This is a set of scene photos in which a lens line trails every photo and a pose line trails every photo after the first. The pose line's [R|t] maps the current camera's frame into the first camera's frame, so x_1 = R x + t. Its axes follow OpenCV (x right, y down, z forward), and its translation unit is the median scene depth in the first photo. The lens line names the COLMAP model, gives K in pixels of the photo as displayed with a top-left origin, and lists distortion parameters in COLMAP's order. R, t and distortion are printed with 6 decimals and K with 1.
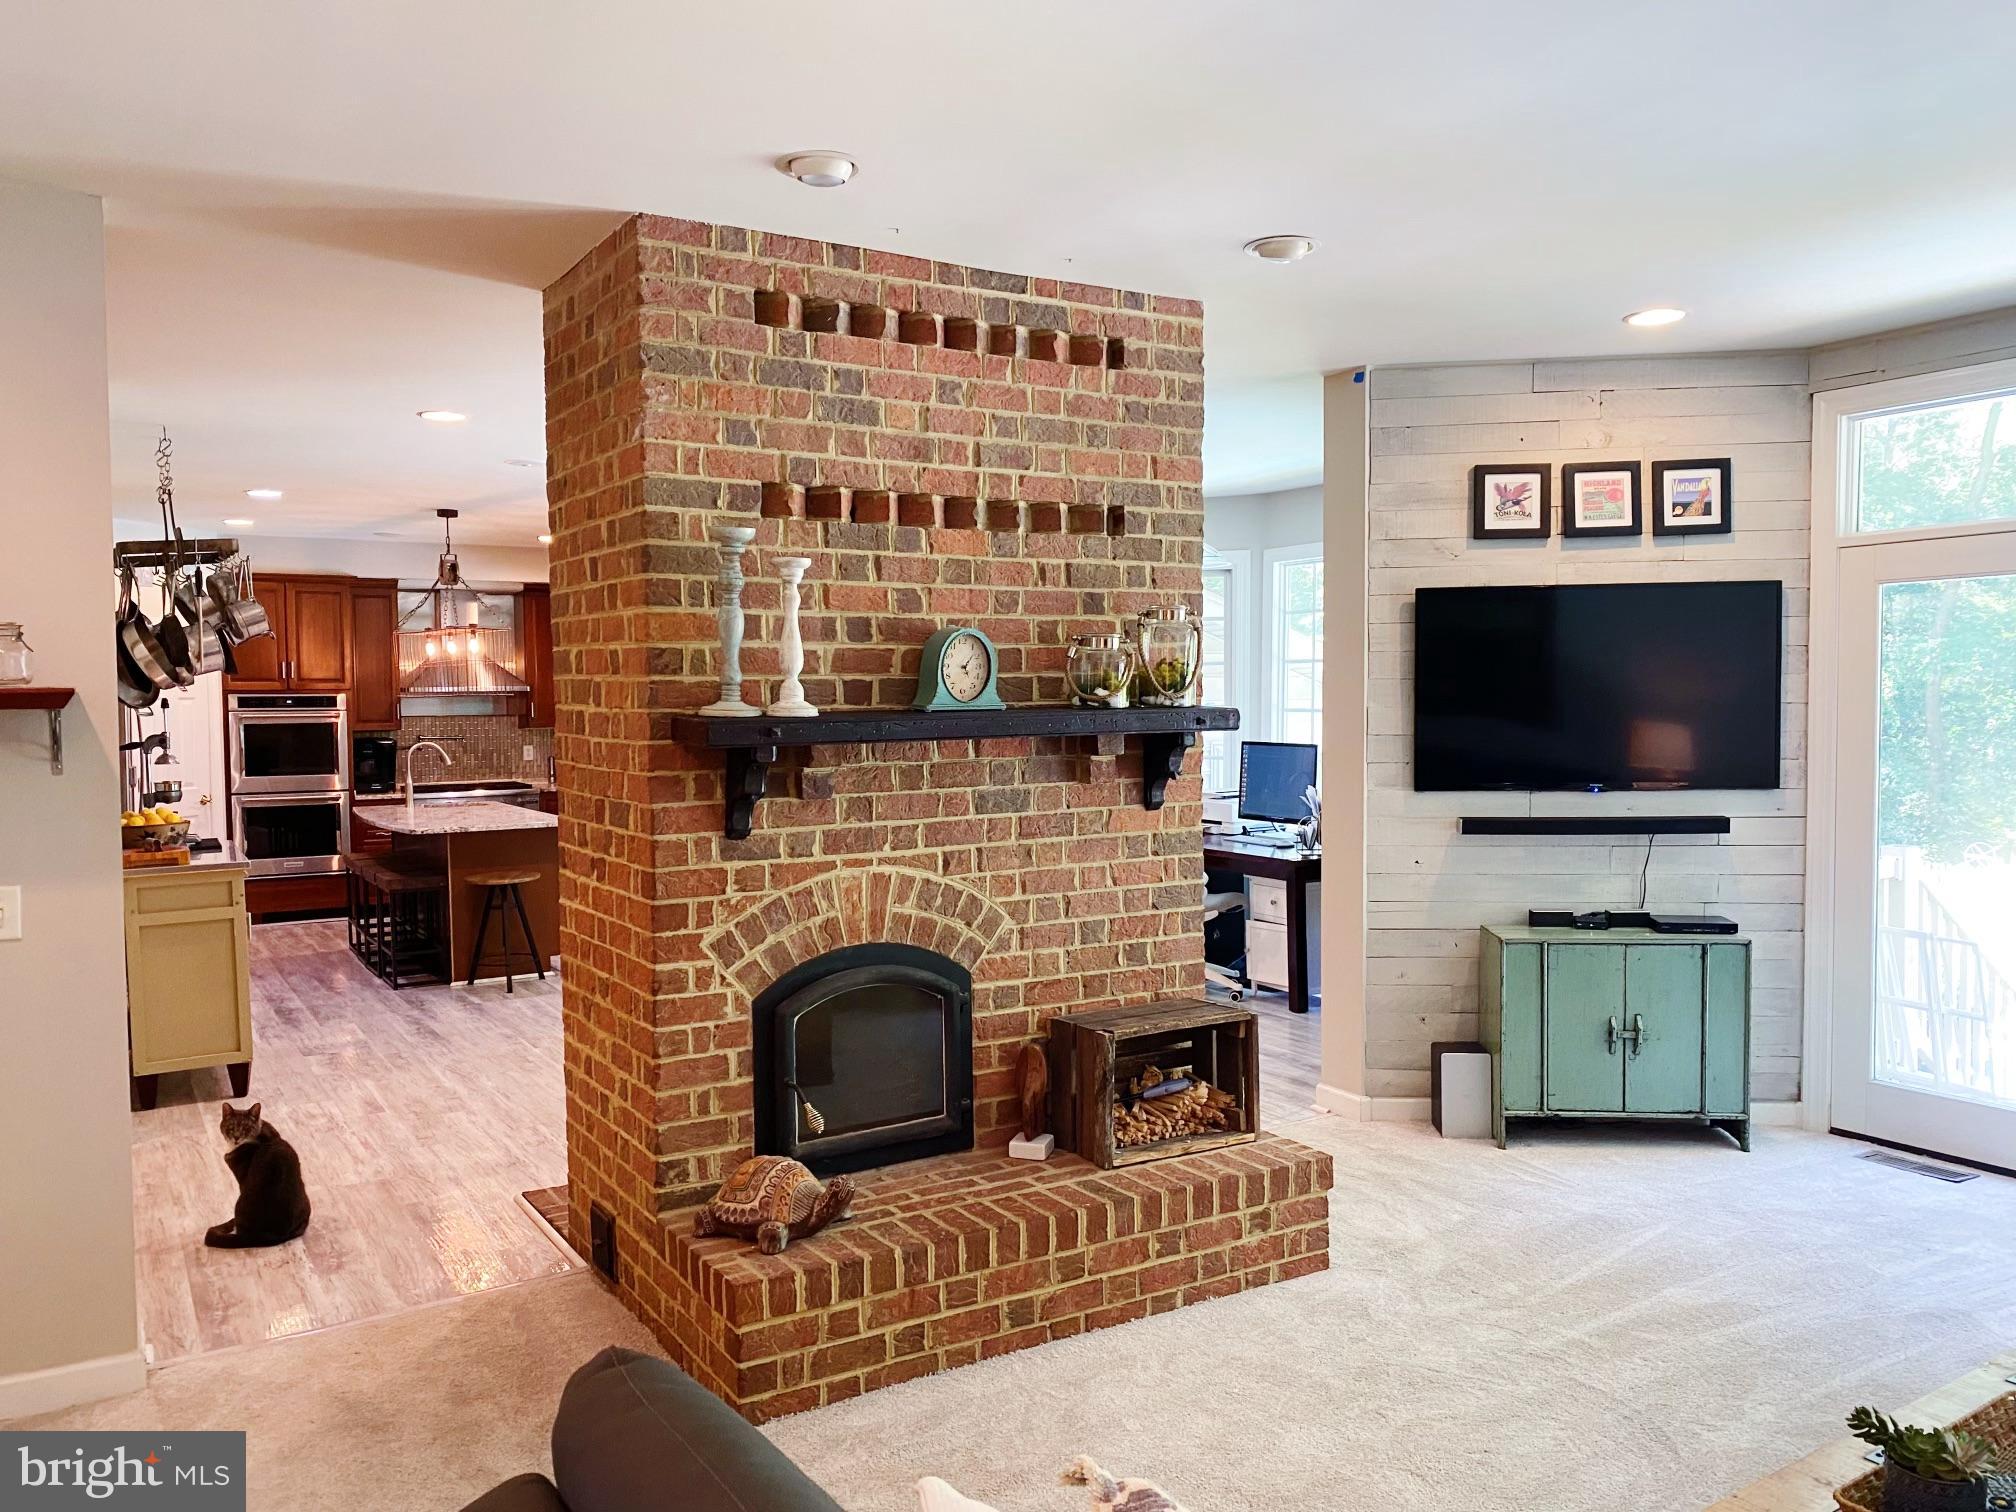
lens RADIAL K [[1529.7, 0, 1024.5], [0, 1529.7, 770.3], [0, 0, 1]] dist [0.154380, -0.370990]
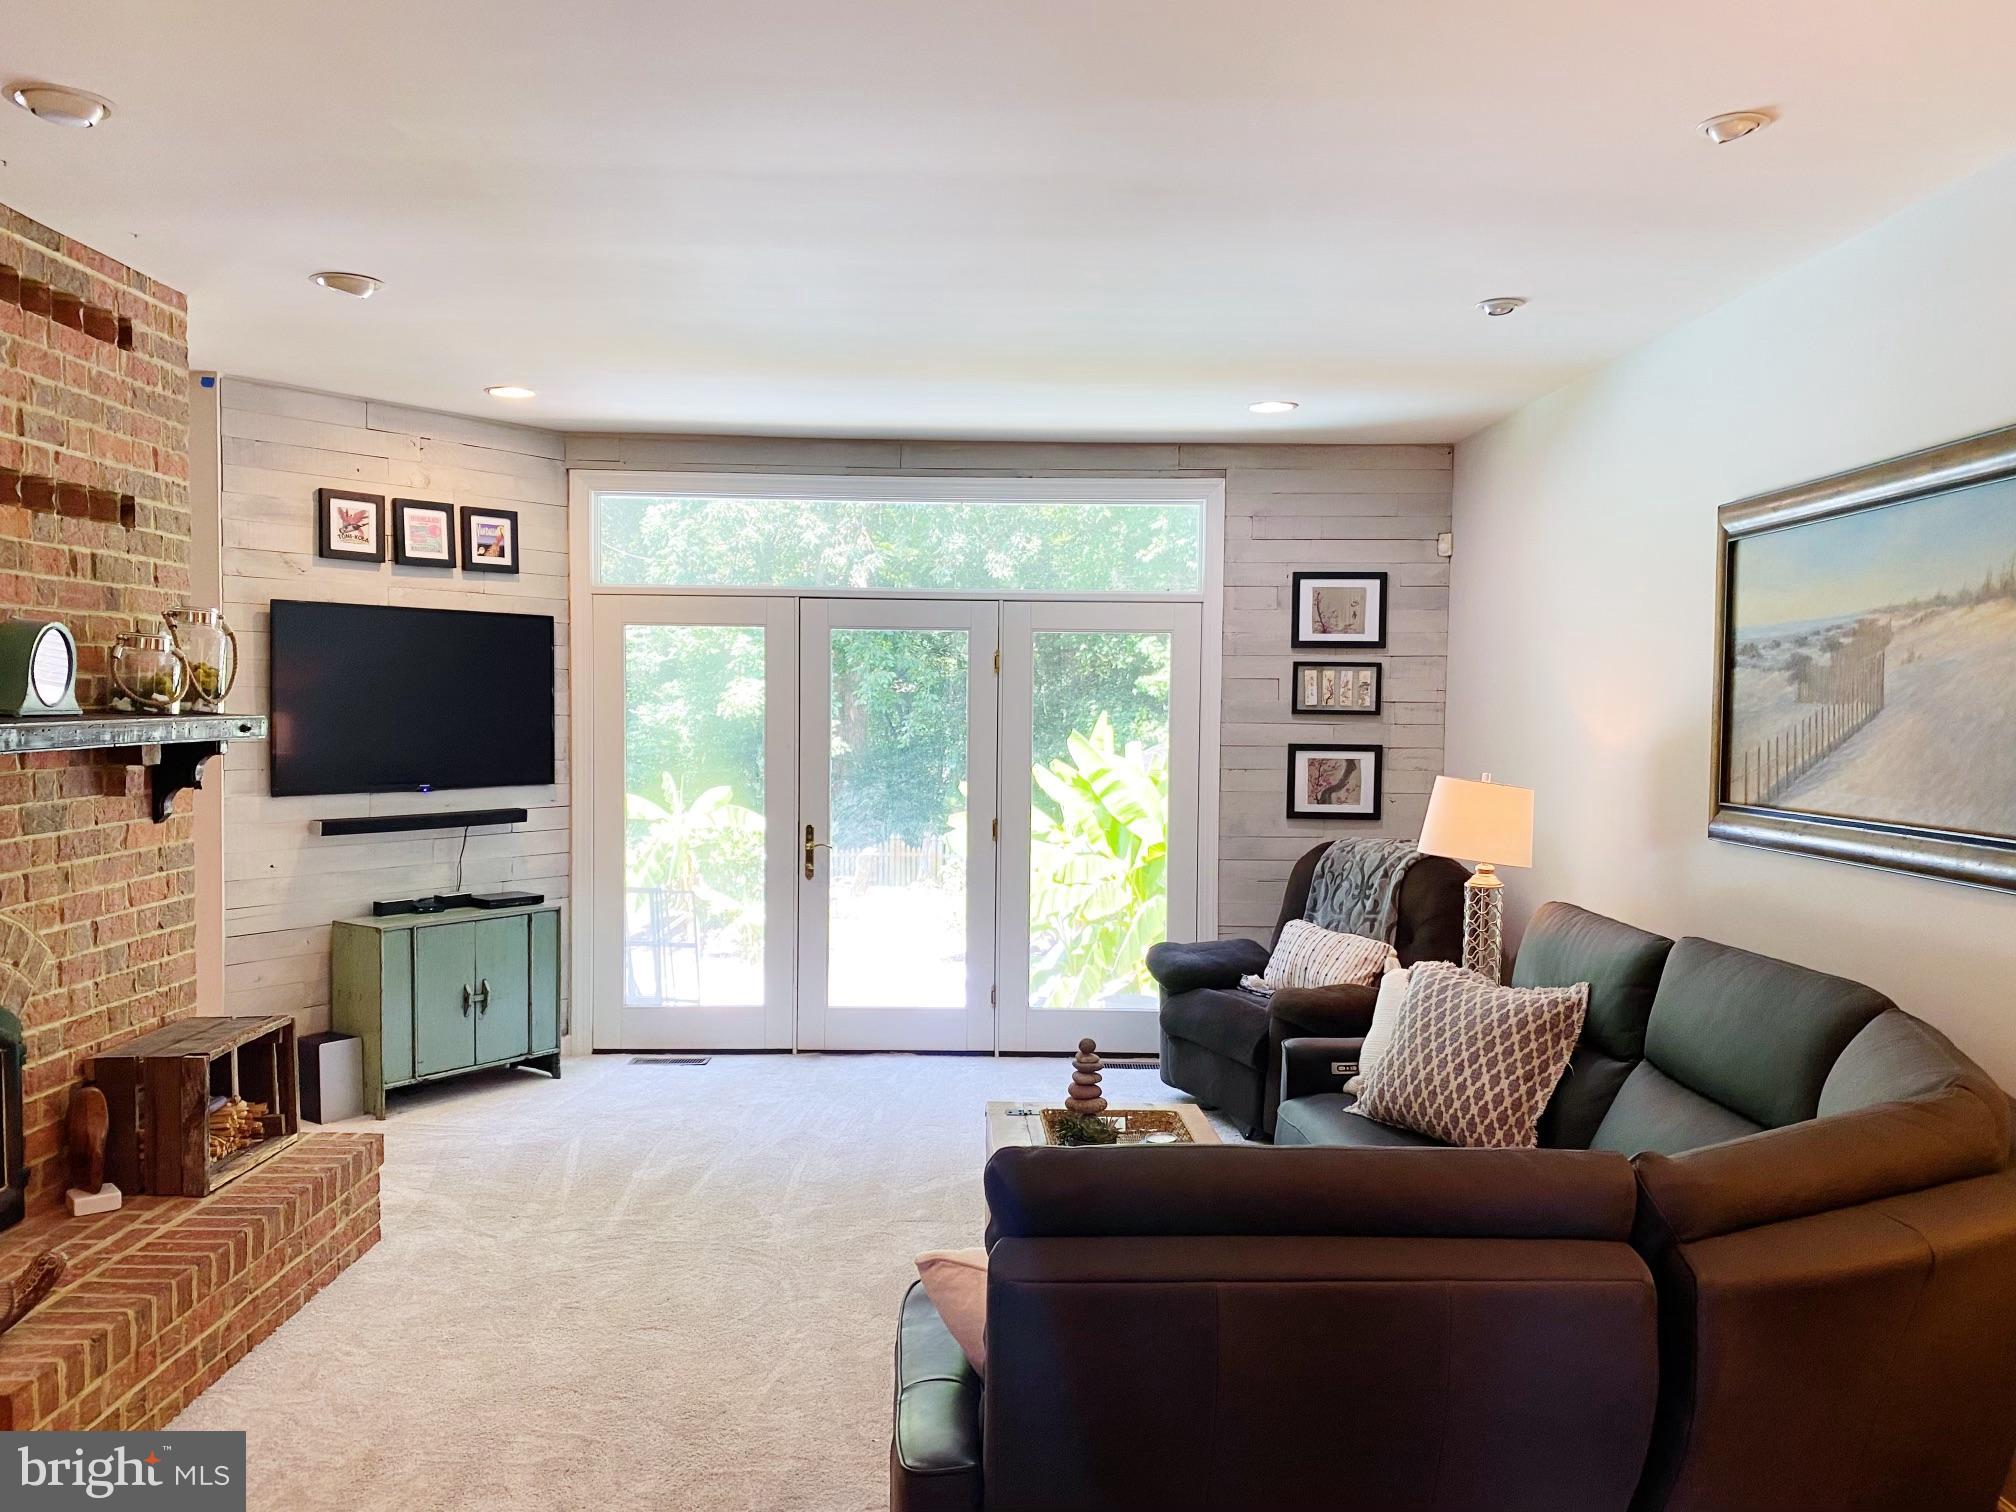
lens RADIAL K [[1541.1, 0, 1009.8], [0, 1541.1, 768.2], [0, 0, 1]] dist [0.008978, 0.004760]
pose [[0.520358, -0.021240, 0.853684, -0.457407], [0.026672, 0.999607, 0.008613, -0.001833], [-0.853532, 0.018288, 0.520720, 0.063284]]
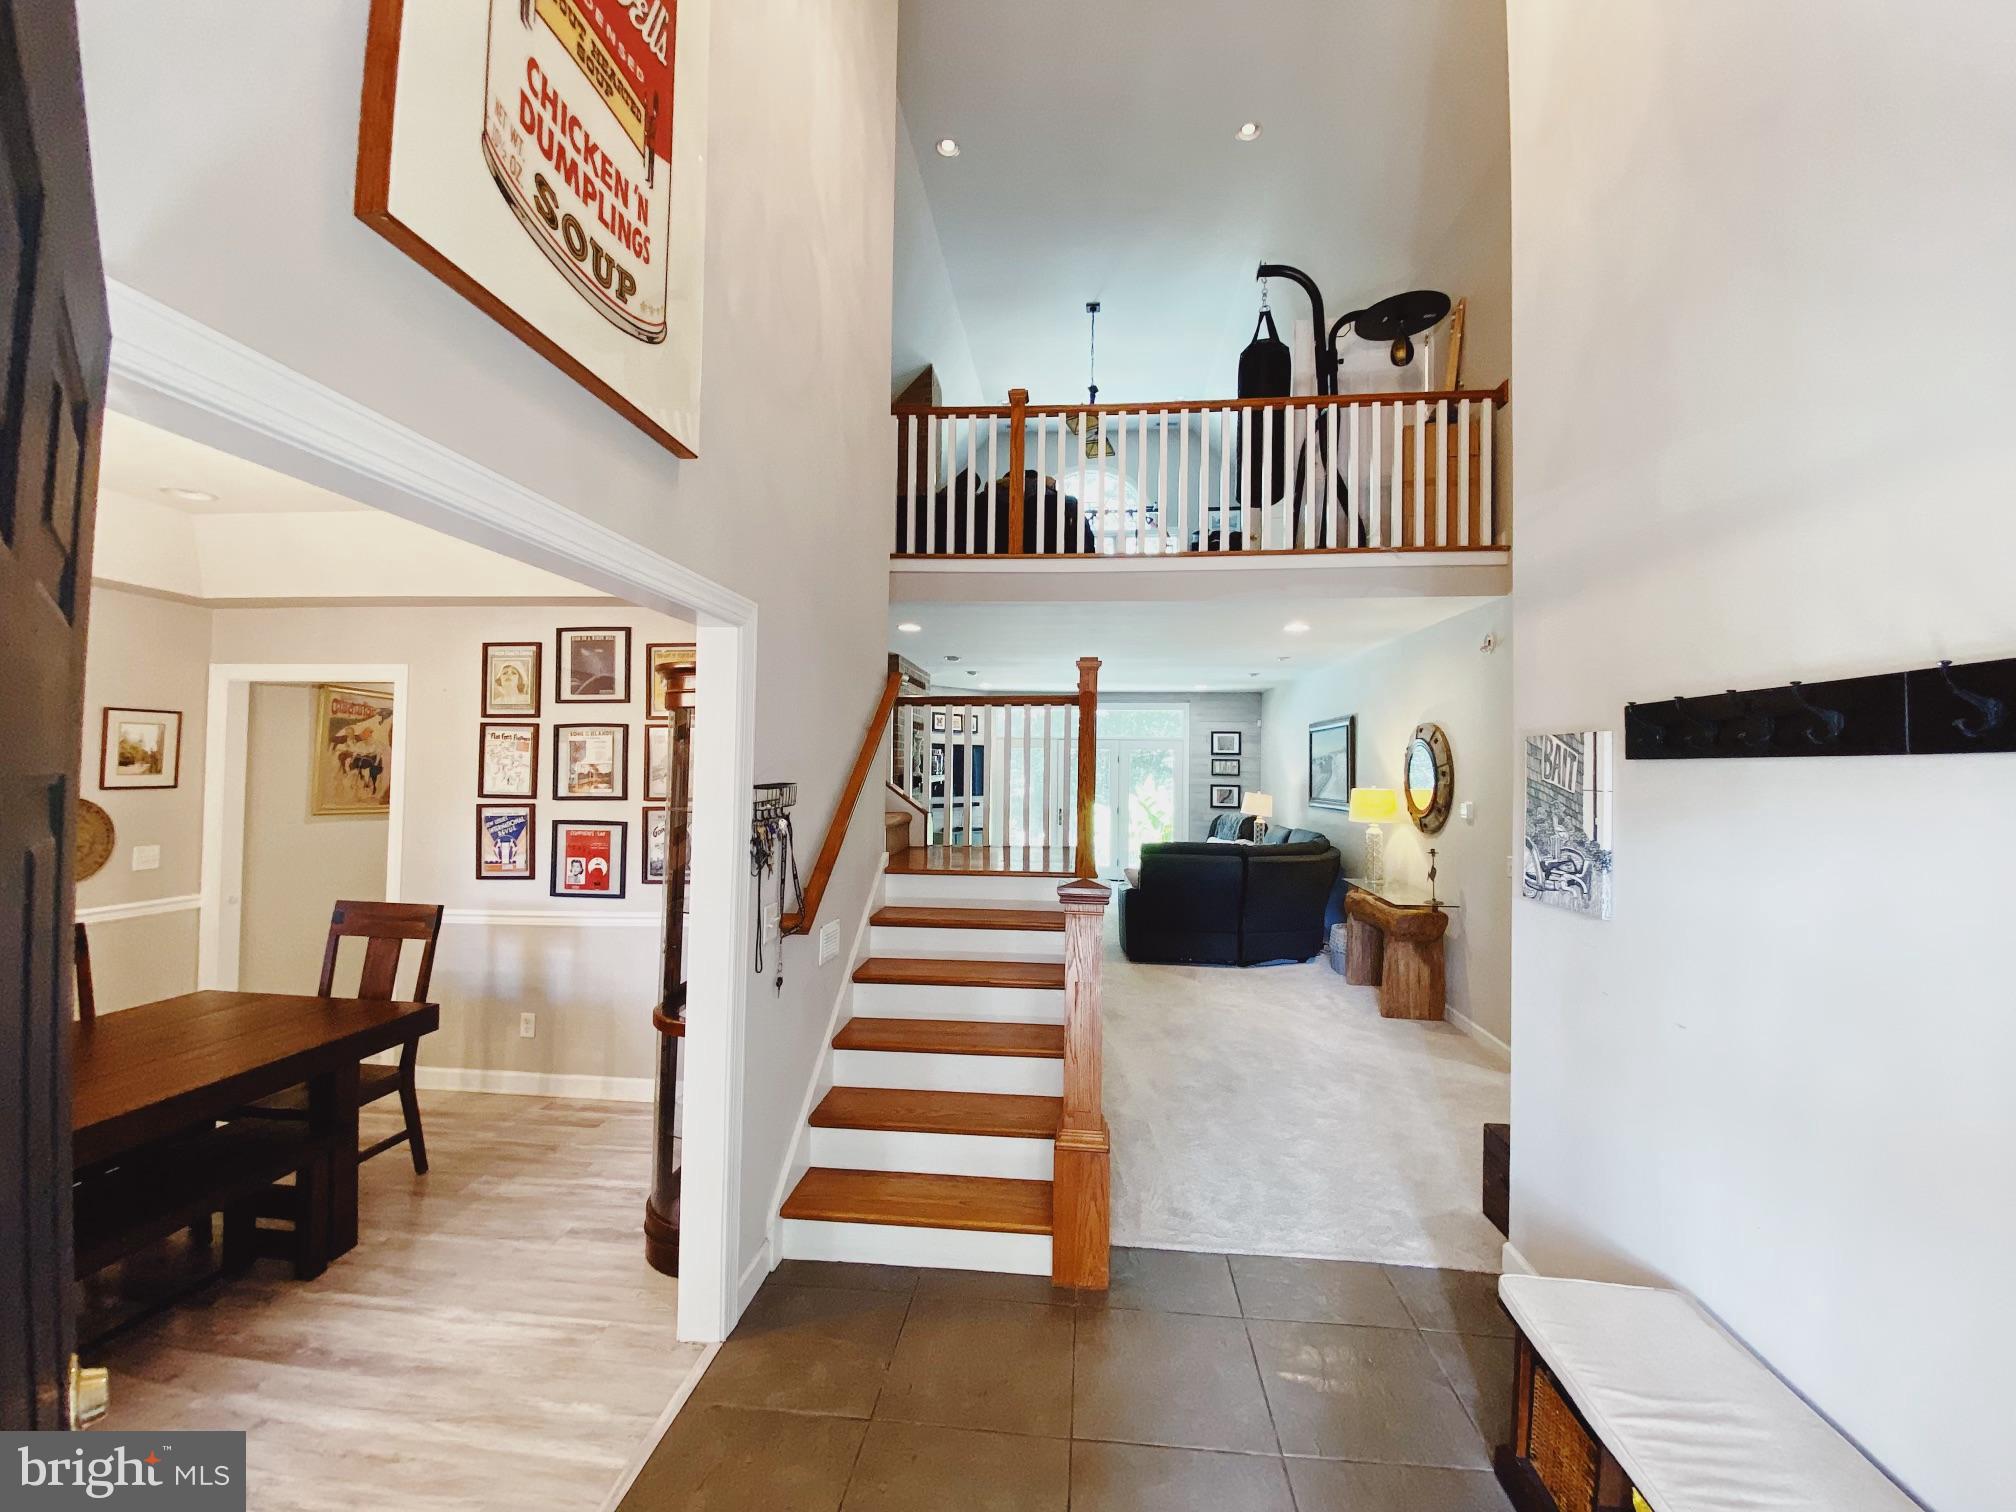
lens RADIAL K [[810.8, 0, 1008.0], [0, 810.8, 756.0], [0, 0, 1]] dist [-0.002056, -0.000324]
pose [[0.608175, 0.030106, 0.793232, -1.521434], [0.019070, 0.998438, -0.052515, 0.028986], [-0.793574, 0.047065, 0.606650, -0.470943]]
